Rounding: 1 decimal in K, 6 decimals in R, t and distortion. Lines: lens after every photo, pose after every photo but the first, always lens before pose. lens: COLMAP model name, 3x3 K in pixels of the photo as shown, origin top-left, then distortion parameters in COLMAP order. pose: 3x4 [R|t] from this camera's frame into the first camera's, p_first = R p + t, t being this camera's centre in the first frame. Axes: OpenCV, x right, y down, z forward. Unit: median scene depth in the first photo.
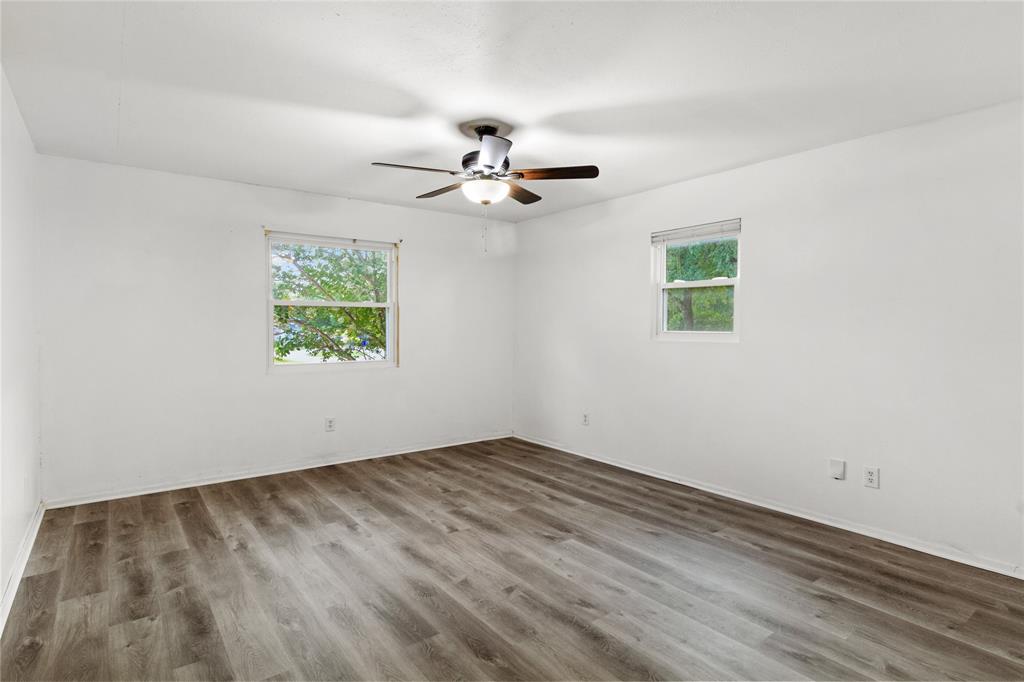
lens RADIAL K [[556.8, 0, 512.3], [0, 556.8, 336.5], [0, 0, 1]] dist [0.001096, -0.000466]
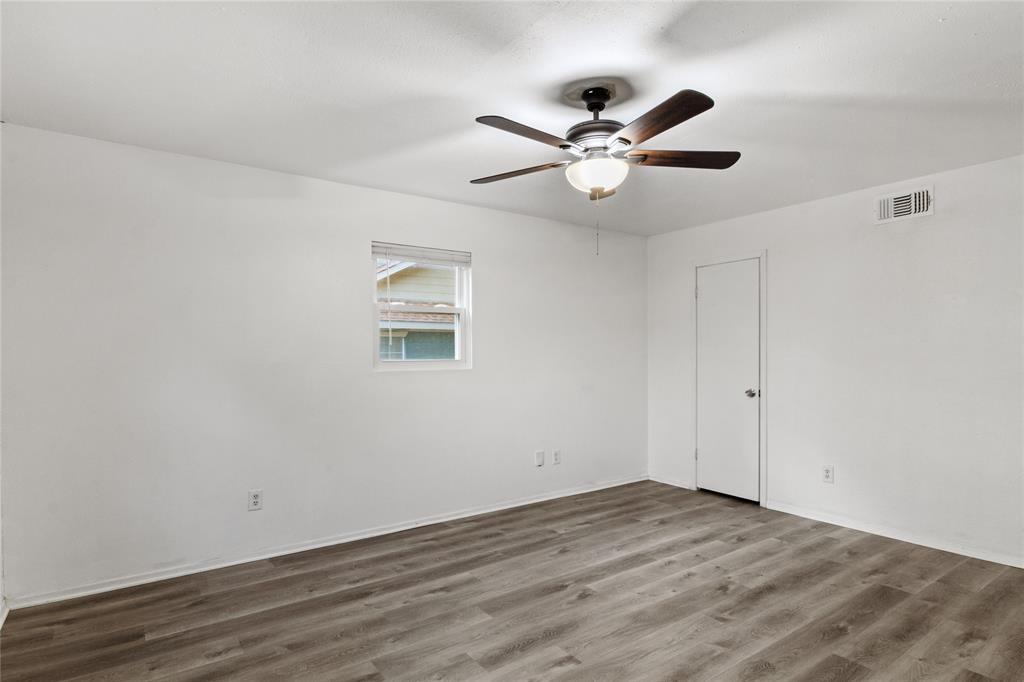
lens RADIAL K [[556.8, 0, 514.5], [0, 556.8, 364.7], [0, 0, 1]] dist [0.001096, -0.000466]
pose [[-0.006378, -0.021864, 0.999741, -0.753838], [0.024747, 0.999451, 0.022016, -0.021601], [-0.999673, 0.024881, -0.005833, 1.046980]]
